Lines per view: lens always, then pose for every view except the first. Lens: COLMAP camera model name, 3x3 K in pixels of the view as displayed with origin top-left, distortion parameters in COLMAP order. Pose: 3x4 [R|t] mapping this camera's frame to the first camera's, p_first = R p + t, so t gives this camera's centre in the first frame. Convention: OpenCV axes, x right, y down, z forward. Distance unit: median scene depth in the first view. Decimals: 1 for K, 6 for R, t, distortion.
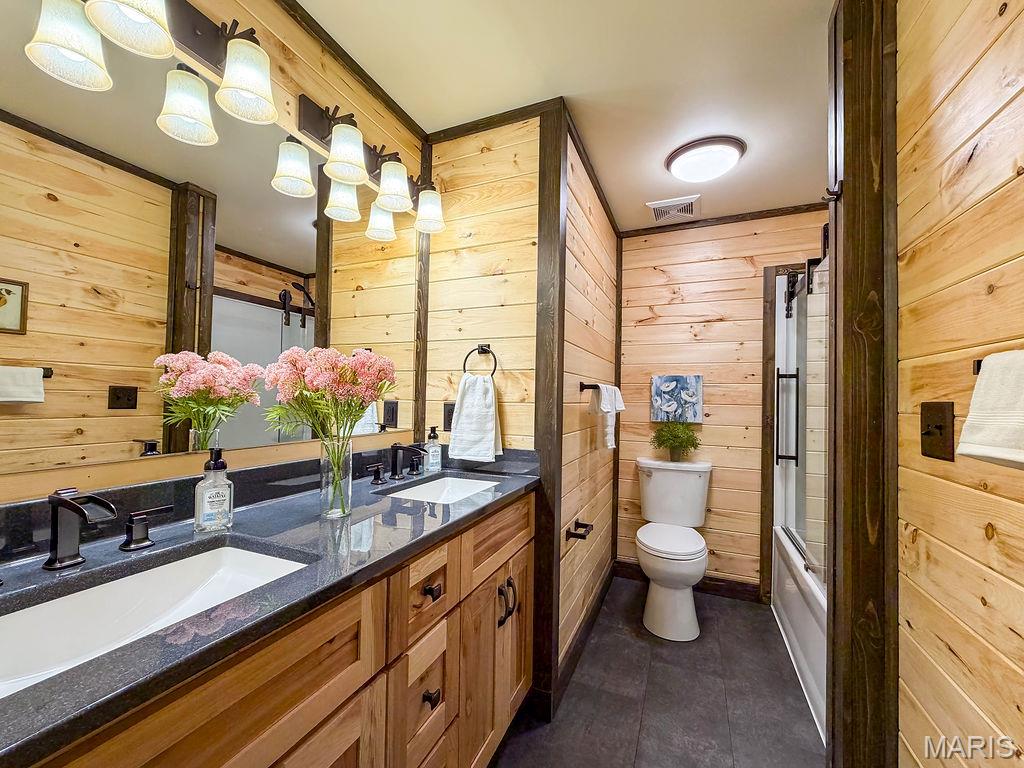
lens RADIAL K [[408.9, 0, 510.4], [0, 408.9, 382.0], [0, 0, 1]] dist [0.000954, 0.000119]
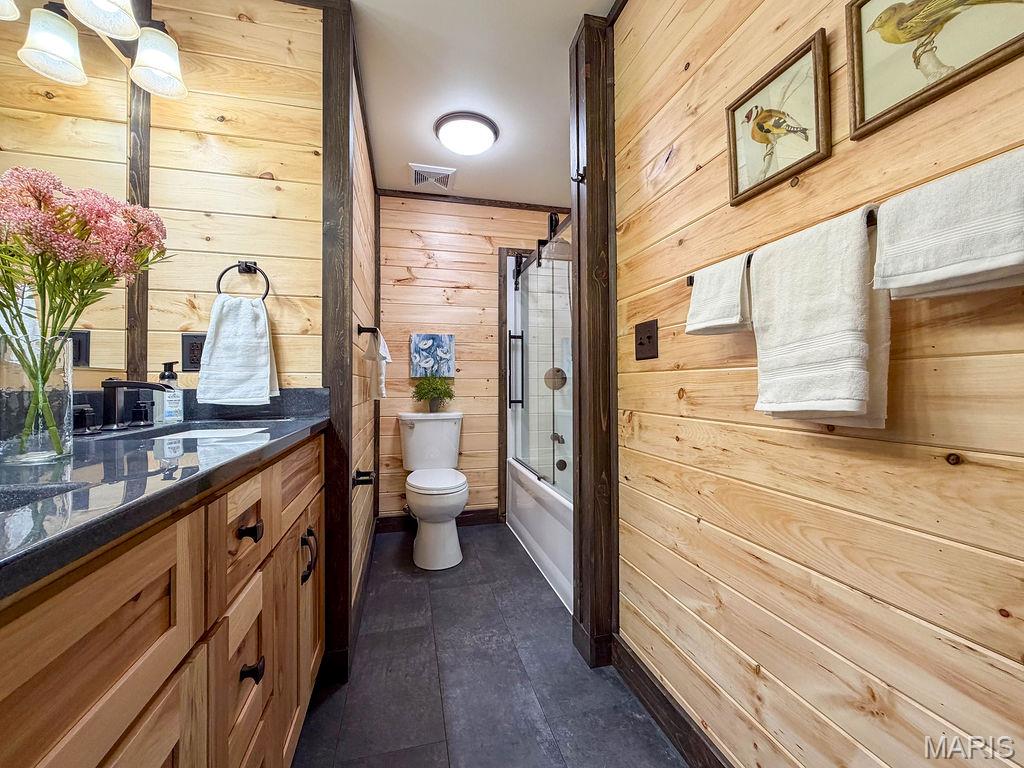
lens RADIAL K [[402.4, 0, 488.1], [0, 402.4, 379.7], [0, 0, 1]] dist [-0.000410, -0.000373]
pose [[0.799515, -0.006326, 0.600613, -0.166868], [-0.000837, 0.999932, 0.011646, 0.132672], [-0.600646, -0.009814, 0.799455, 0.090842]]
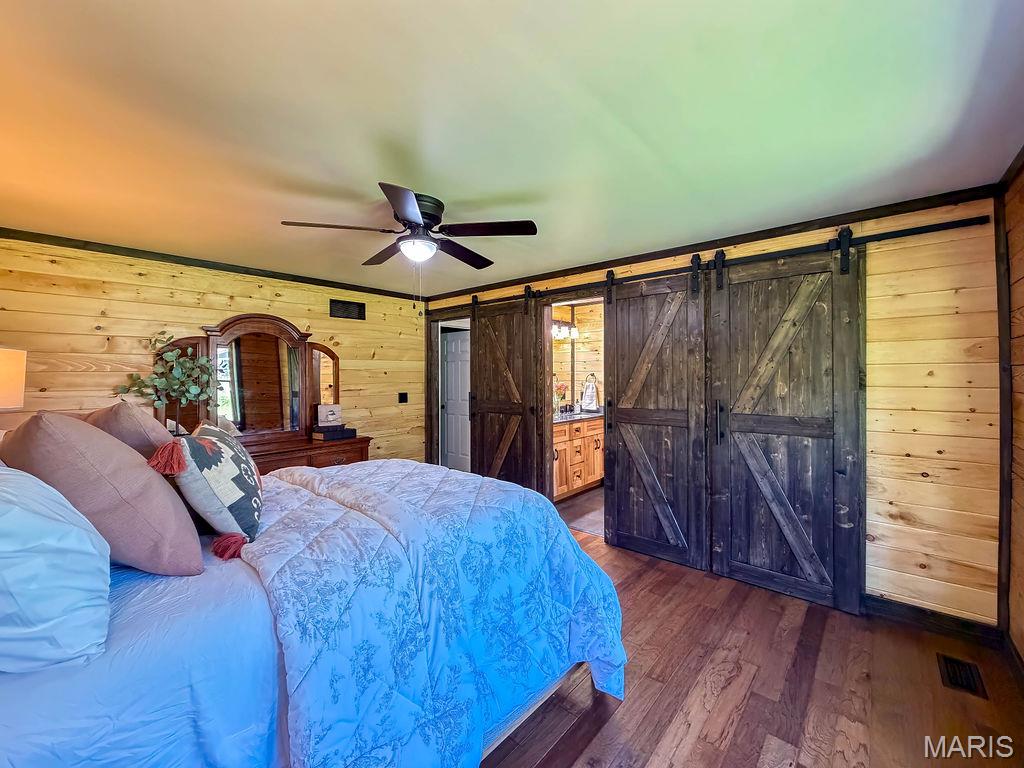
lens RADIAL K [[408.9, 0, 510.4], [0, 408.9, 382.0], [0, 0, 1]] dist [0.000954, 0.000119]
pose [[0.941174, -0.020221, -0.337316, 0.415016], [0.031688, 0.999091, 0.028526, -0.136911], [0.336432, -0.037537, 0.940959, -2.251242]]
